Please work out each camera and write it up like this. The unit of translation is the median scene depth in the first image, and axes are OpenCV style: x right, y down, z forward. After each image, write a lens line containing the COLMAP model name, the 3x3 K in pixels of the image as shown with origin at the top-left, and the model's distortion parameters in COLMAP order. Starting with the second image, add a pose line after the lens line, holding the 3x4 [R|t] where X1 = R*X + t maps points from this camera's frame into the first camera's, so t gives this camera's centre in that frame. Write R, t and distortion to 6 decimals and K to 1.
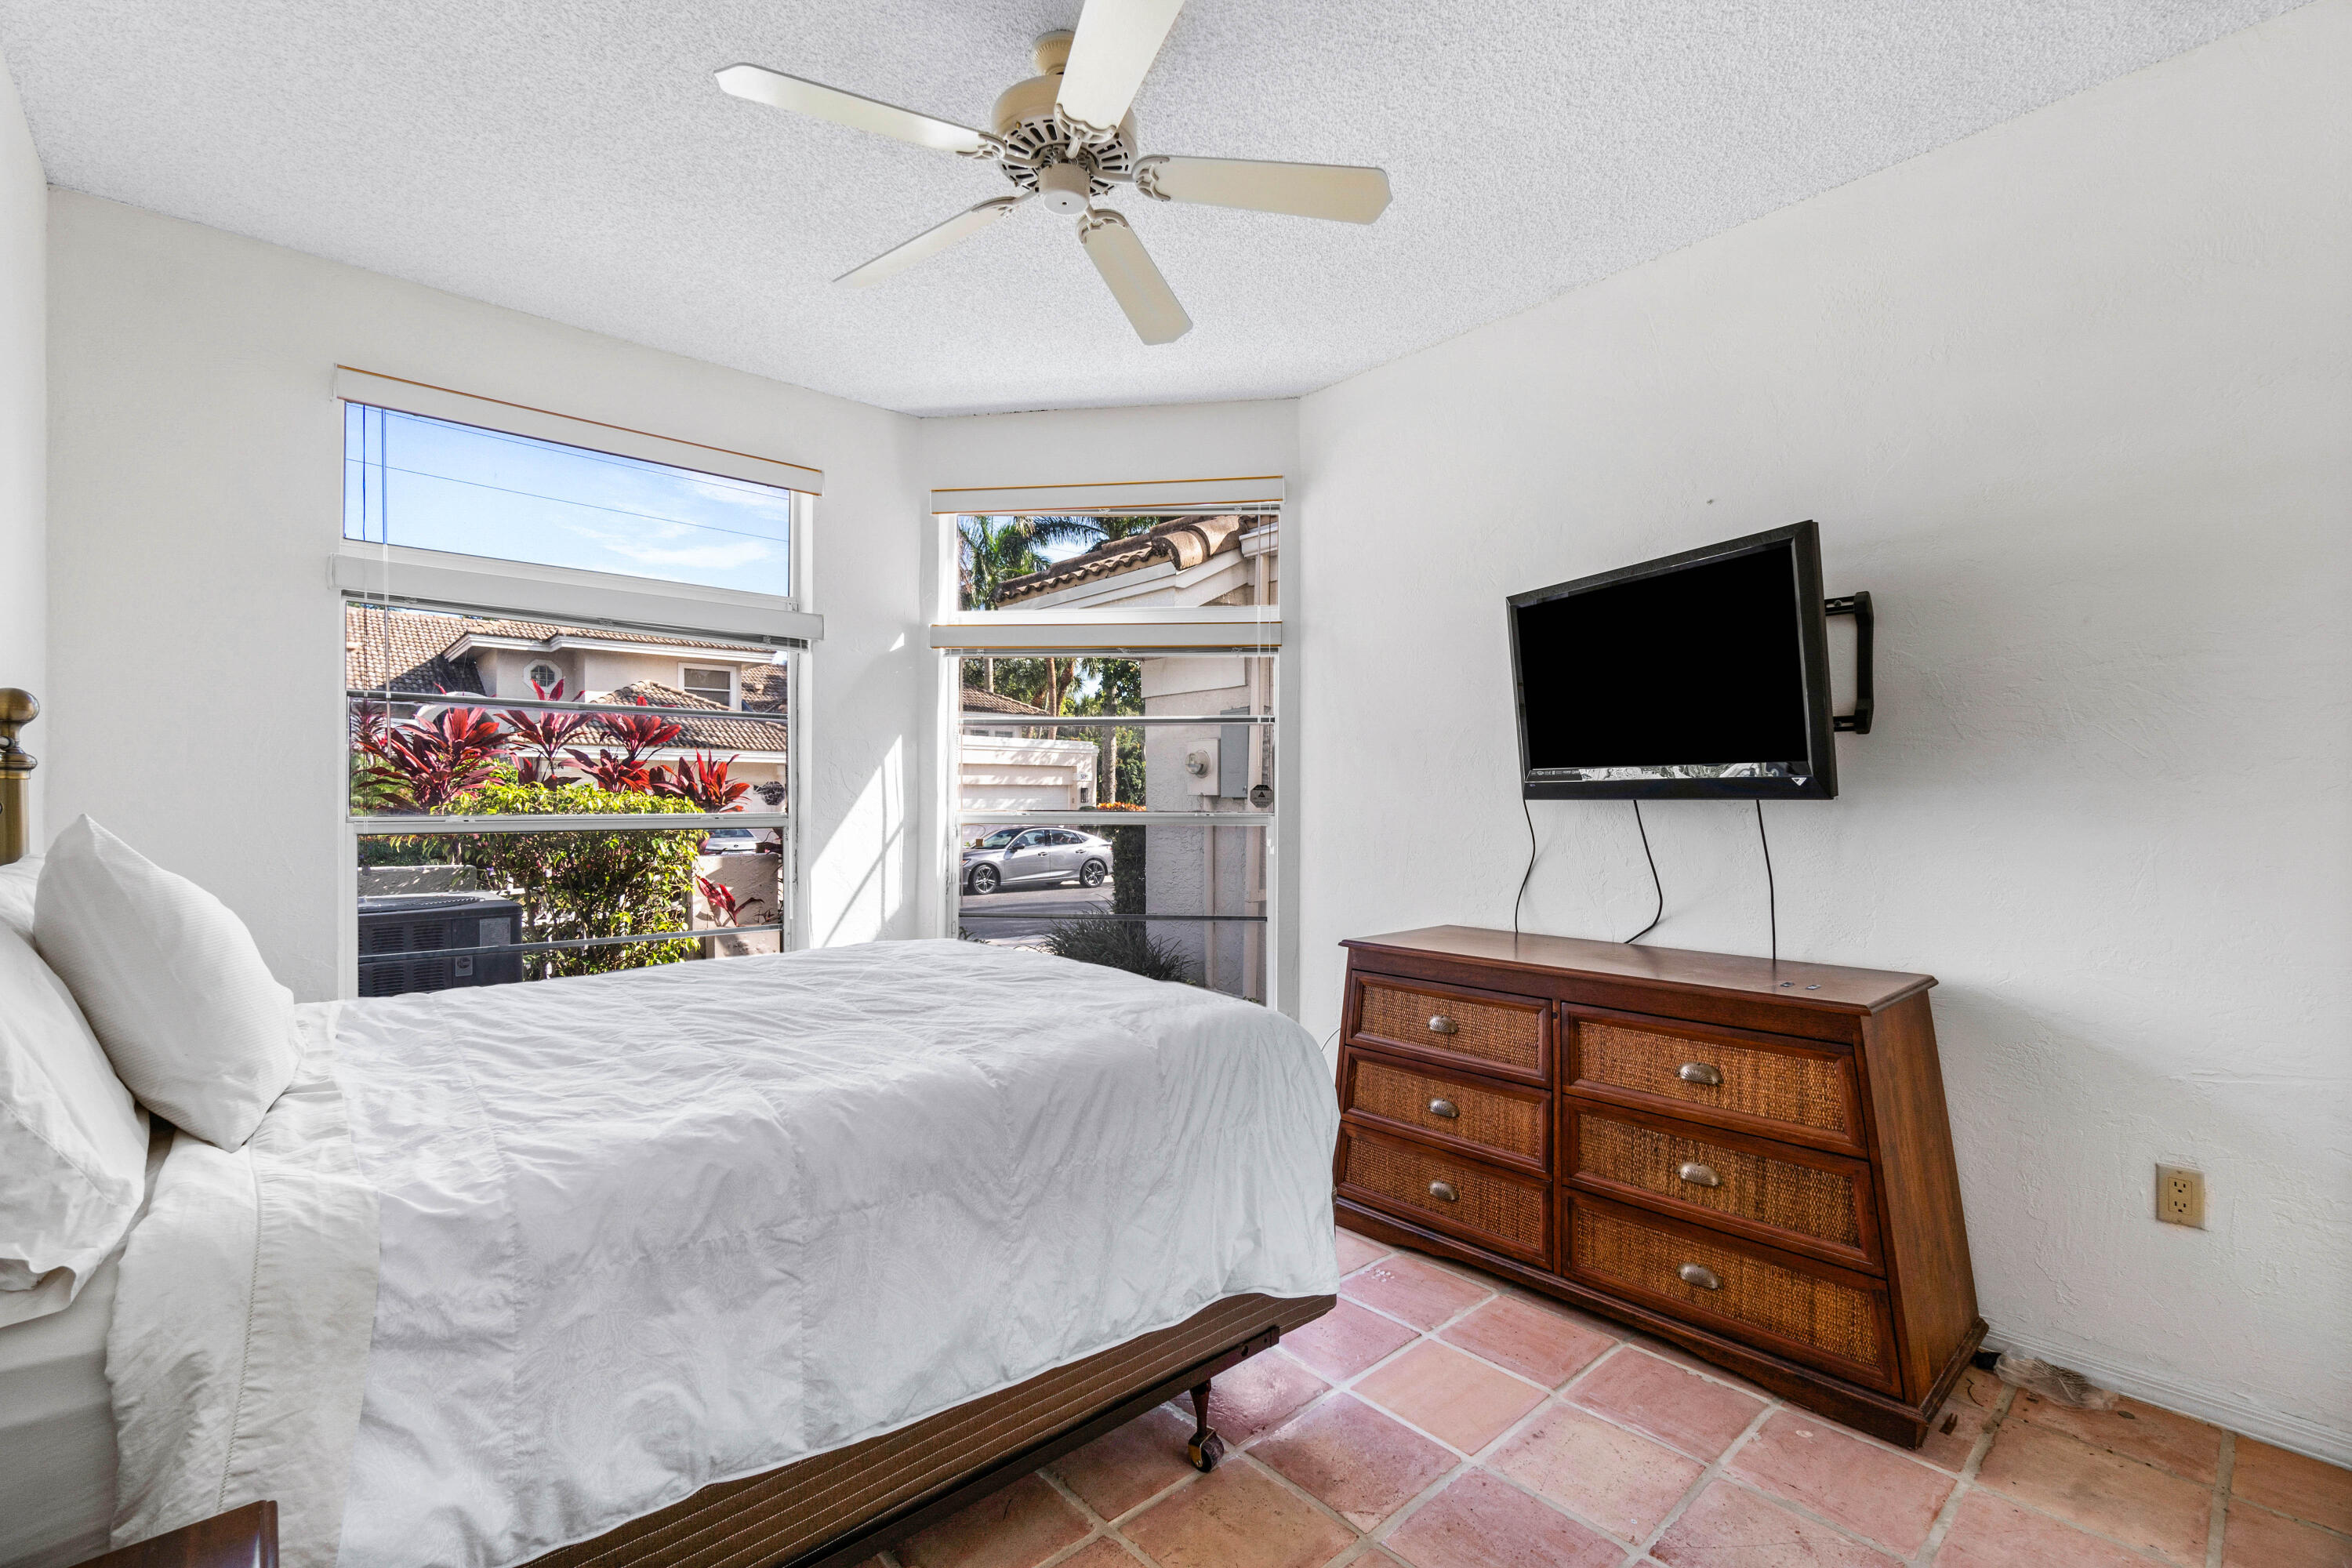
lens RADIAL K [[1015.6, 0, 1170.4], [0, 1015.6, 805.2], [0, 0, 1]] dist [-0.000010, -0.000046]
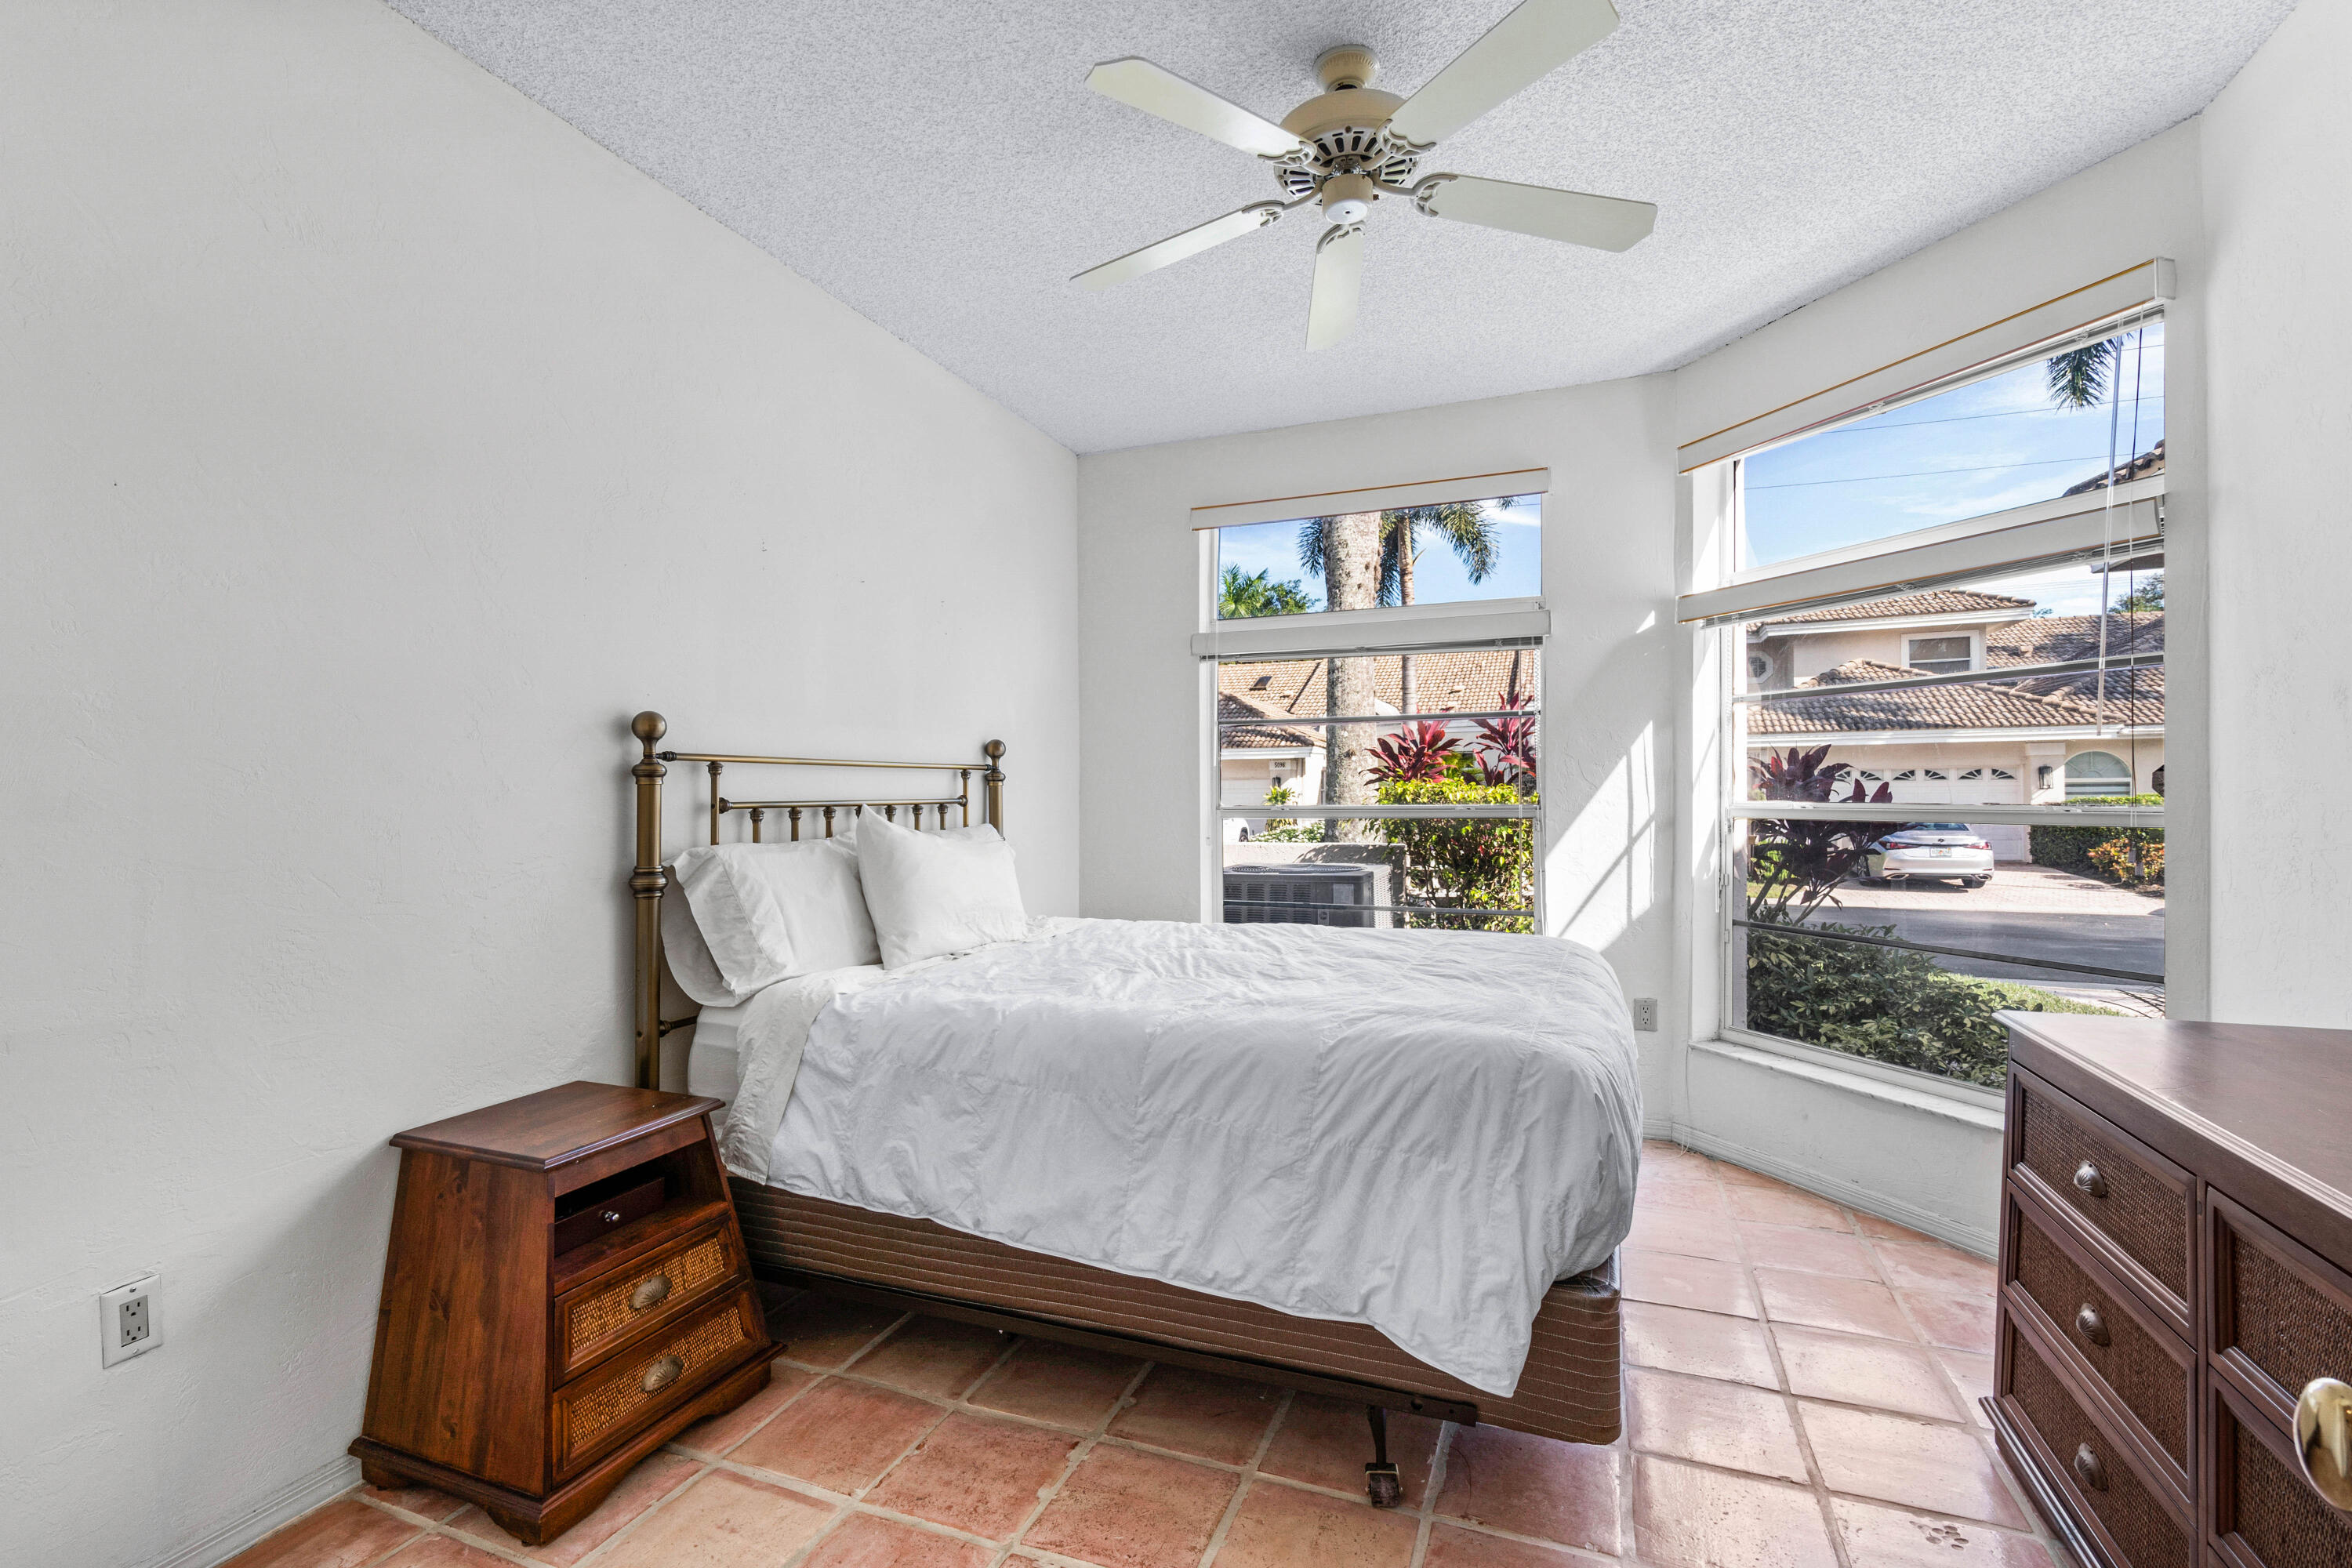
lens RADIAL K [[1019.8, 0, 1174.3], [0, 1019.8, 799.0], [0, 0, 1]] dist [0.001786, 0.000388]
pose [[0.467298, 0.001896, -0.884098, 0.478075], [0.002641, 0.999990, 0.003540, -0.003351], [0.884096, -0.003989, 0.467289, 0.238543]]
